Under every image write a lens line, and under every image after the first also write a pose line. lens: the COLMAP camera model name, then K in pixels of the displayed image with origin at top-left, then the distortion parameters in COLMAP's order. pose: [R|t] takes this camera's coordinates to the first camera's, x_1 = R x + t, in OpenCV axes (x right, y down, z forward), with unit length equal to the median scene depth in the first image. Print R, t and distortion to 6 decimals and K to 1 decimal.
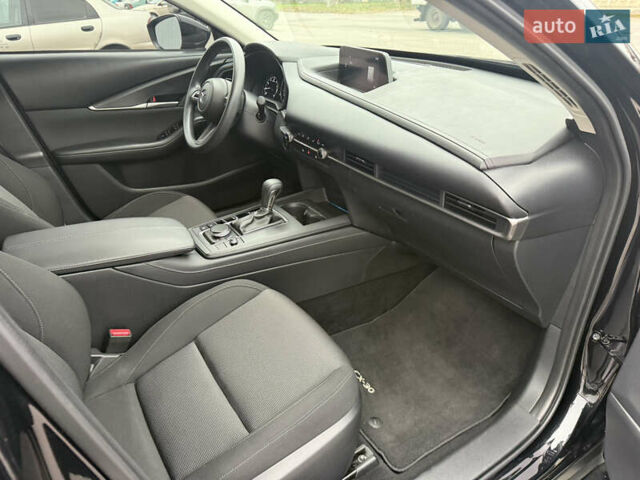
lens RADIAL K [[444.7, 0, 321.7], [0, 444.7, 269.8], [0, 0, 1]] dist [0.037956, -0.000091]
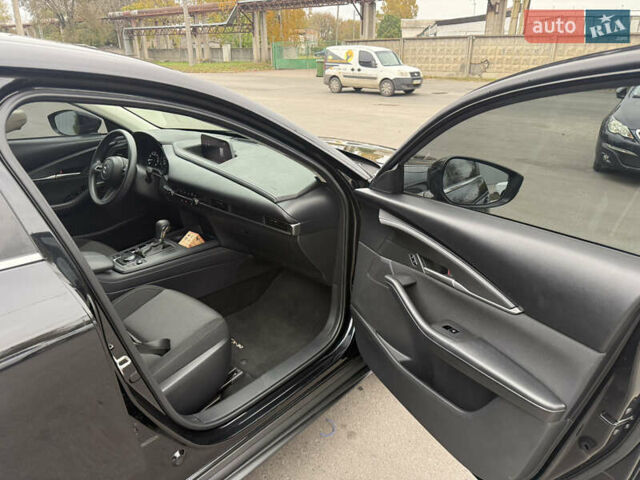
lens RADIAL K [[456.2, 0, 320.0], [0, 456.2, 240.0], [0, 0, 1]] dist [0.003259, -0.000007]
pose [[0.963786, -0.089330, 0.251272, 0.008452], [0.130602, 0.979608, -0.152680, 0.162692], [-0.232509, 0.179967, 0.955799, -0.568342]]
